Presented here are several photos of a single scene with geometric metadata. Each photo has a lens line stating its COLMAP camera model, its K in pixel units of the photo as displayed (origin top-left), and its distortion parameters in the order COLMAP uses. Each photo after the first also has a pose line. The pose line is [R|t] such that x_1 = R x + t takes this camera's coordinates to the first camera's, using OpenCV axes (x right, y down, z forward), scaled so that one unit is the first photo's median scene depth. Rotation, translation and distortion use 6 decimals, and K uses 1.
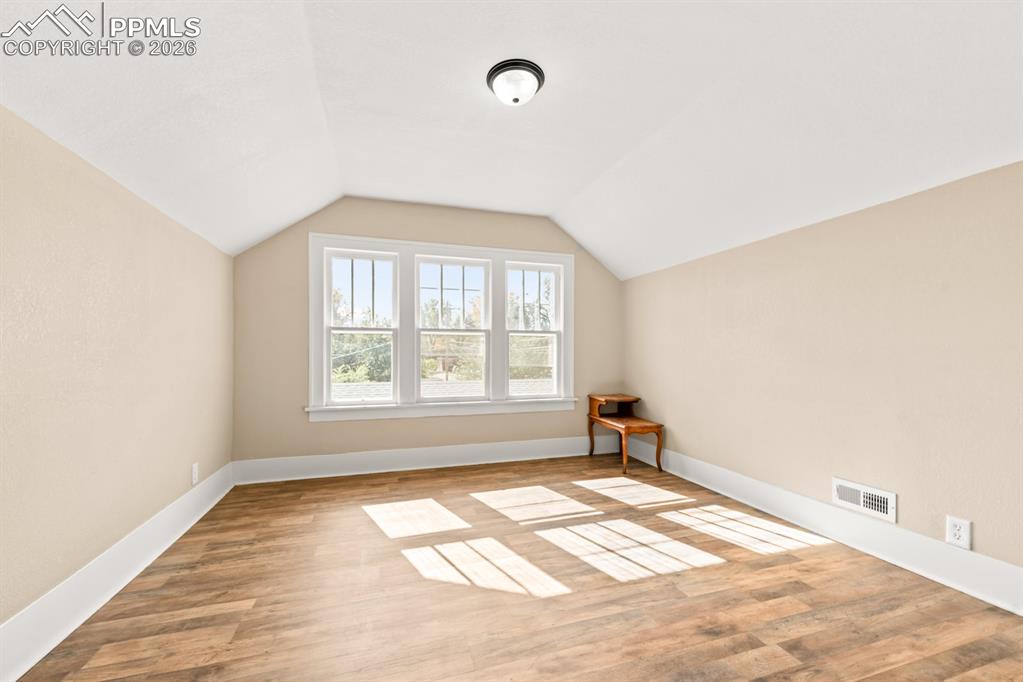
lens RADIAL K [[404.8, 0, 510.4], [0, 404.8, 348.4], [0, 0, 1]] dist [-0.000536, -0.000064]
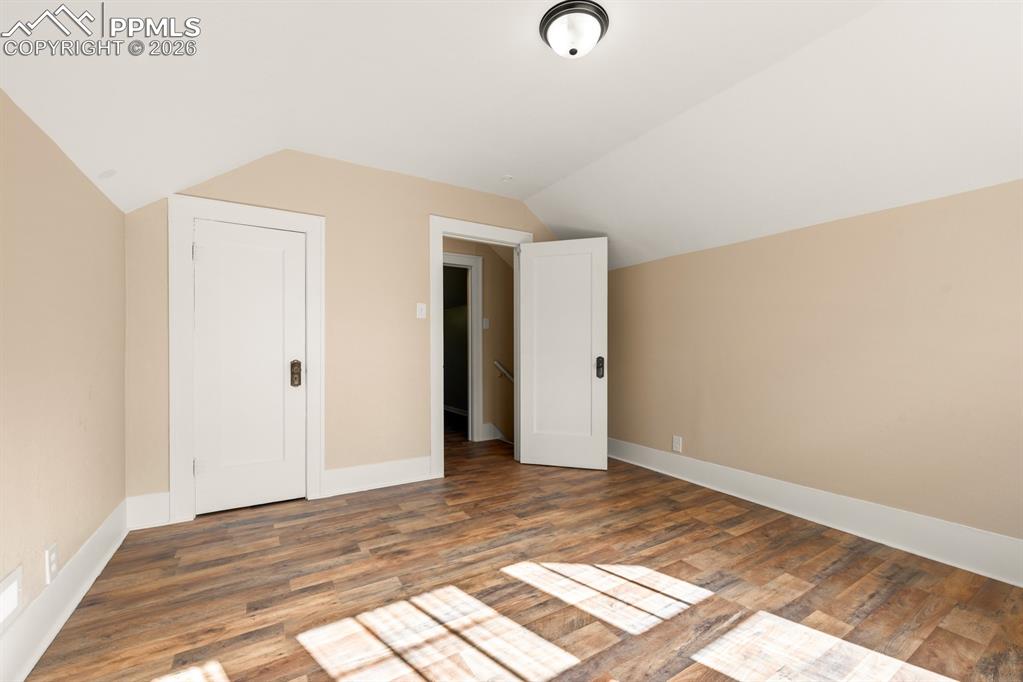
lens RADIAL K [[404.8, 0, 510.4], [0, 404.8, 348.4], [0, 0, 1]] dist [-0.000536, -0.000064]
pose [[-0.973725, -0.001615, -0.227722, 0.358943], [0.005666, 0.999493, -0.031318, 0.040079], [0.227658, -0.031785, -0.973222, 1.963439]]
